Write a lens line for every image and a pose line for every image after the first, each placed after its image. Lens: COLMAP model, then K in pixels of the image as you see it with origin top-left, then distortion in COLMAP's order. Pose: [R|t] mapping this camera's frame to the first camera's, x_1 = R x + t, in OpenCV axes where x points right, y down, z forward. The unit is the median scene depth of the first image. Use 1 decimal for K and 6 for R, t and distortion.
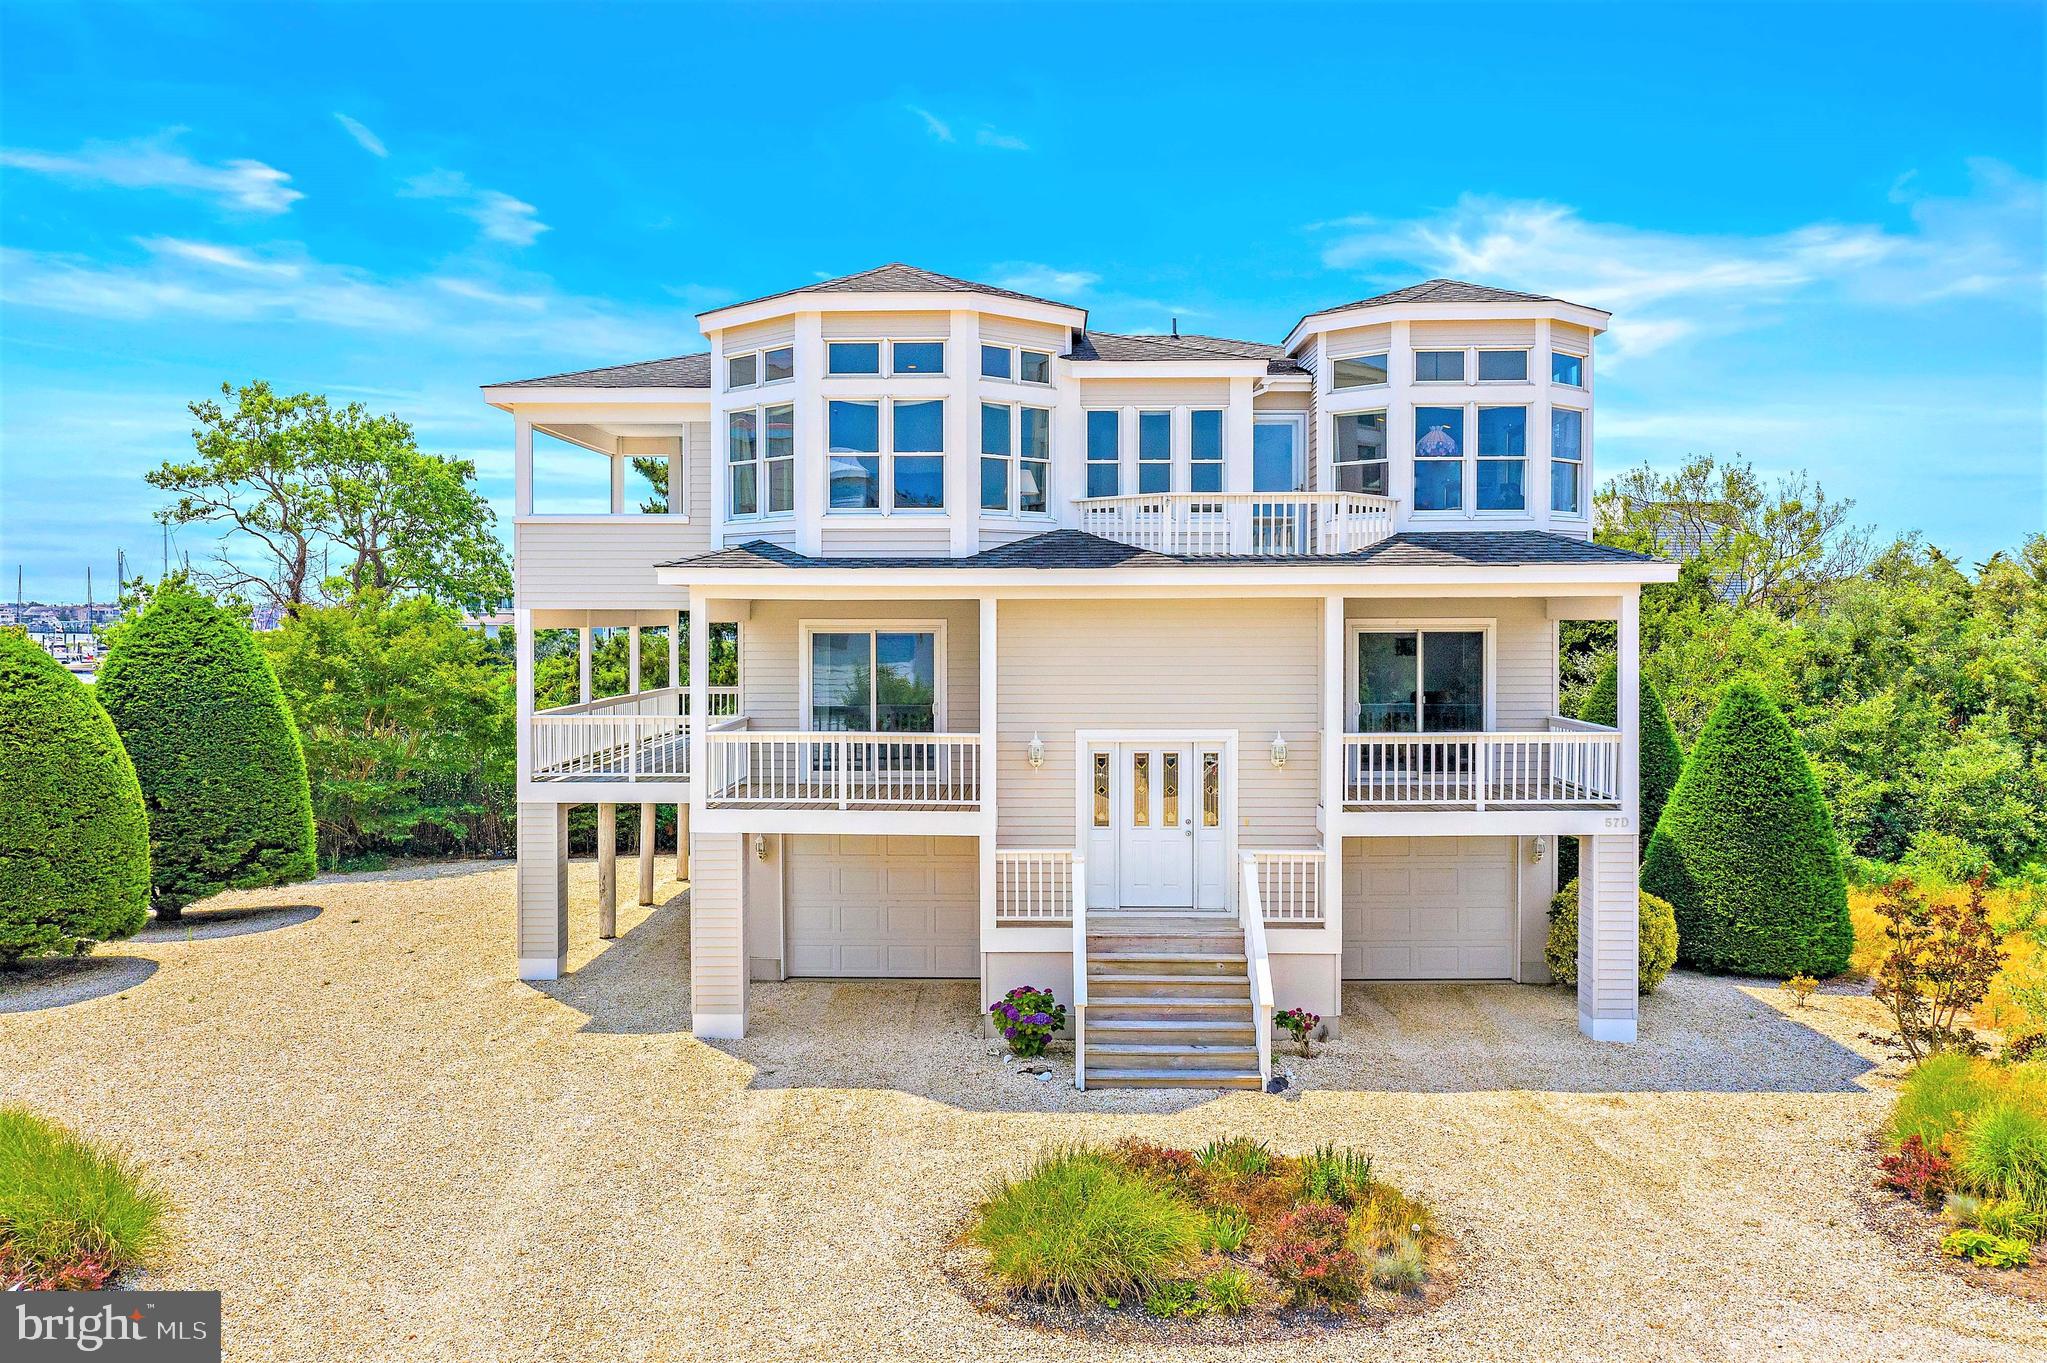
lens RADIAL K [[1716.7, 0, 1021.3], [0, 1716.7, 646.6], [0, 0, 1]] dist [-0.015435, -0.013216]
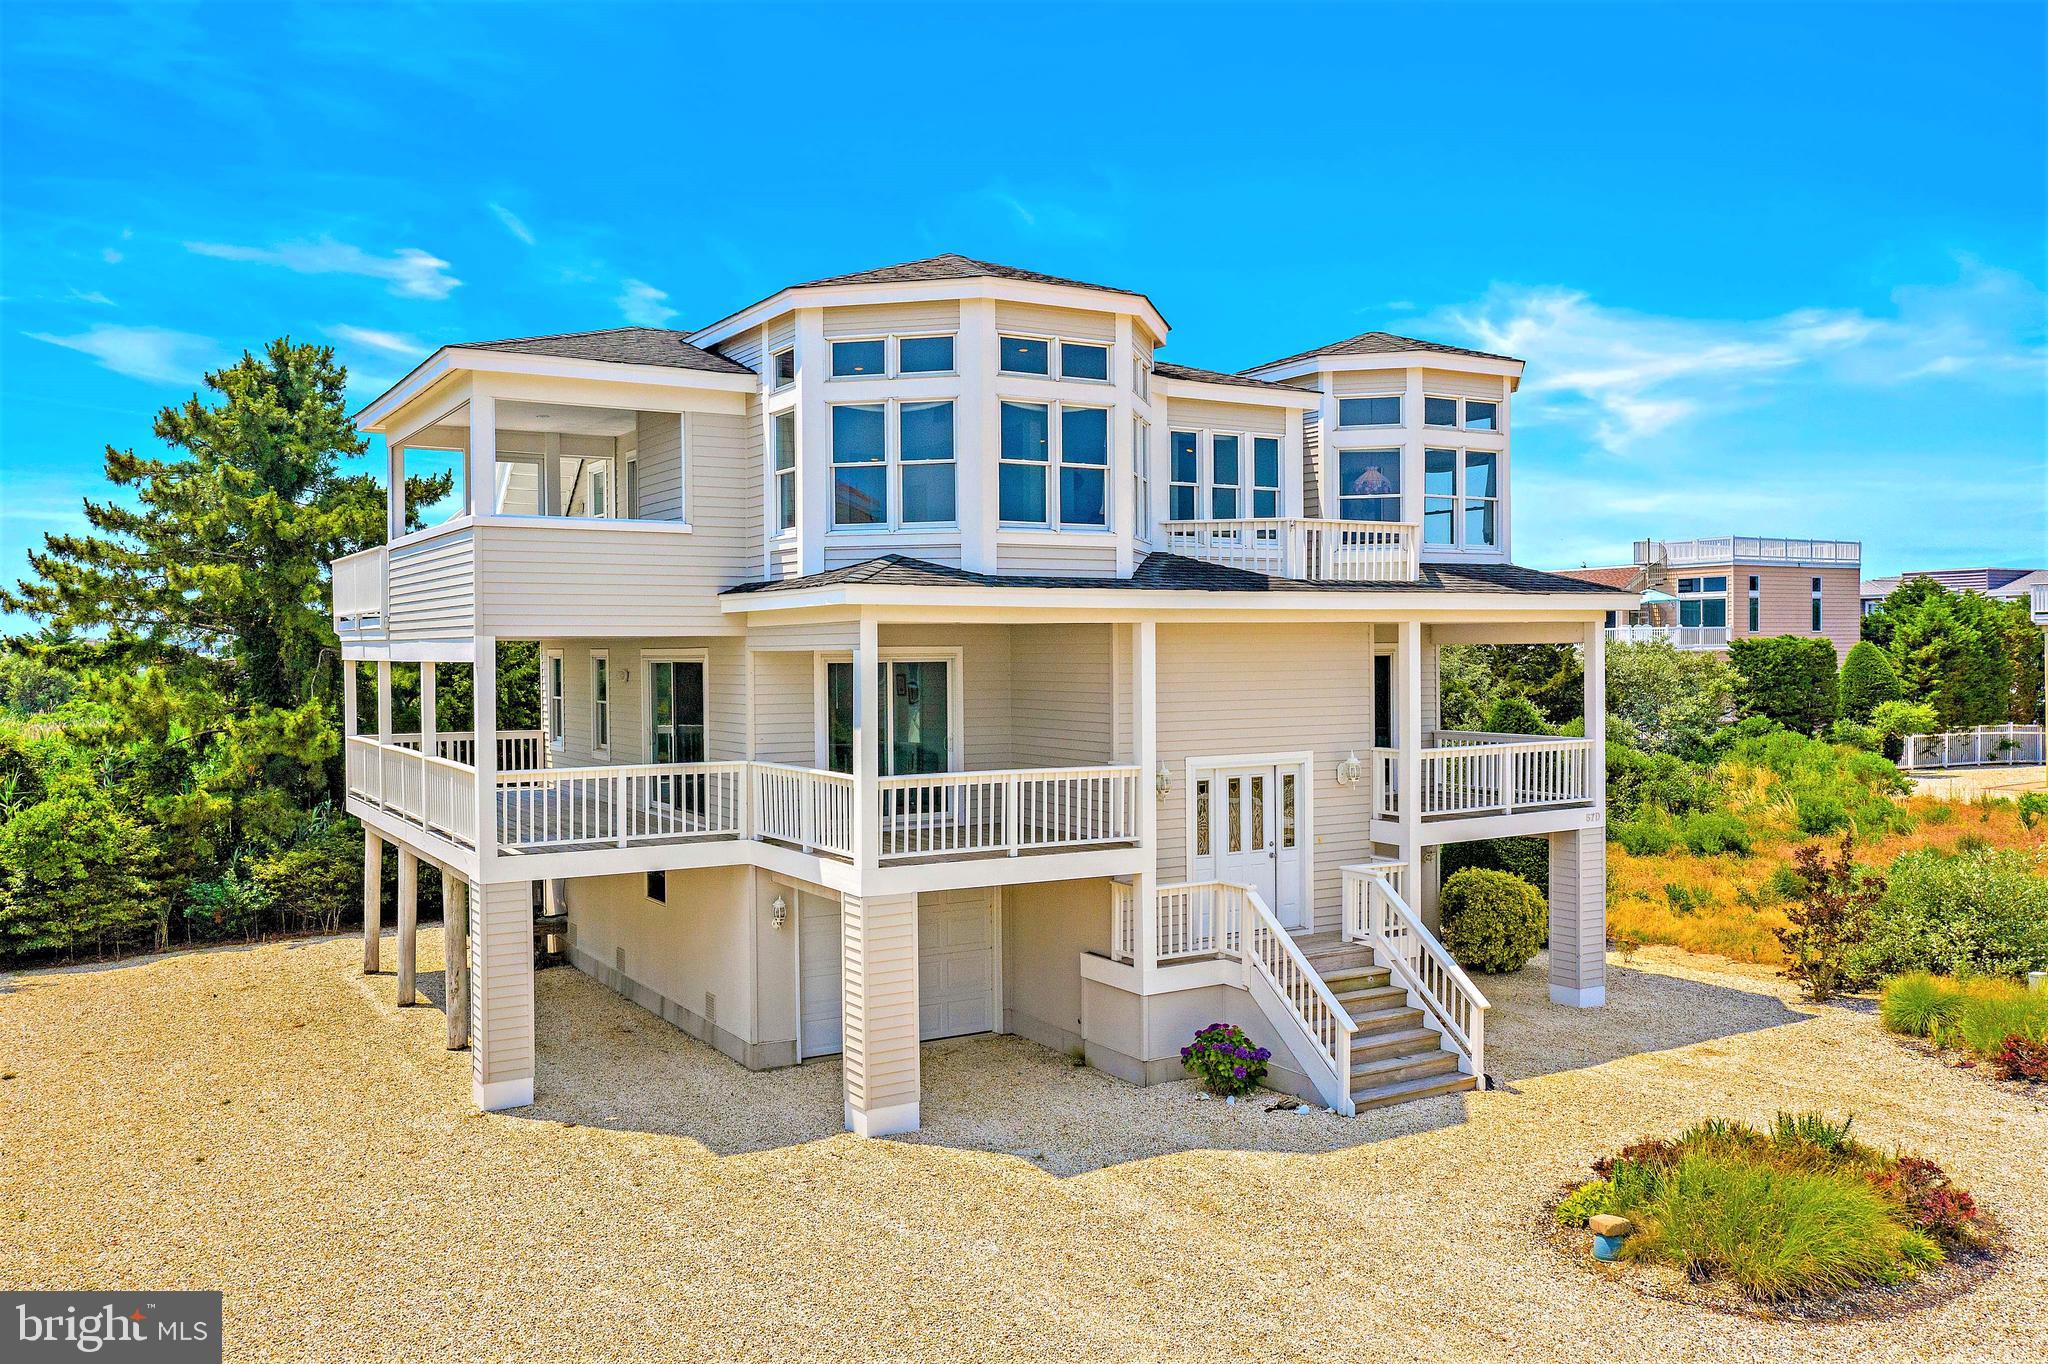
lens RADIAL K [[1655.4, 0, 1067.2], [0, 1655.4, 679.8], [0, 0, 1]] dist [-0.009314, -0.003702]
pose [[0.828900, -0.016207, 0.559162, -0.563142], [0.016949, 0.999849, 0.003855, -0.000405], [-0.559140, 0.006282, 0.829050, 0.263856]]
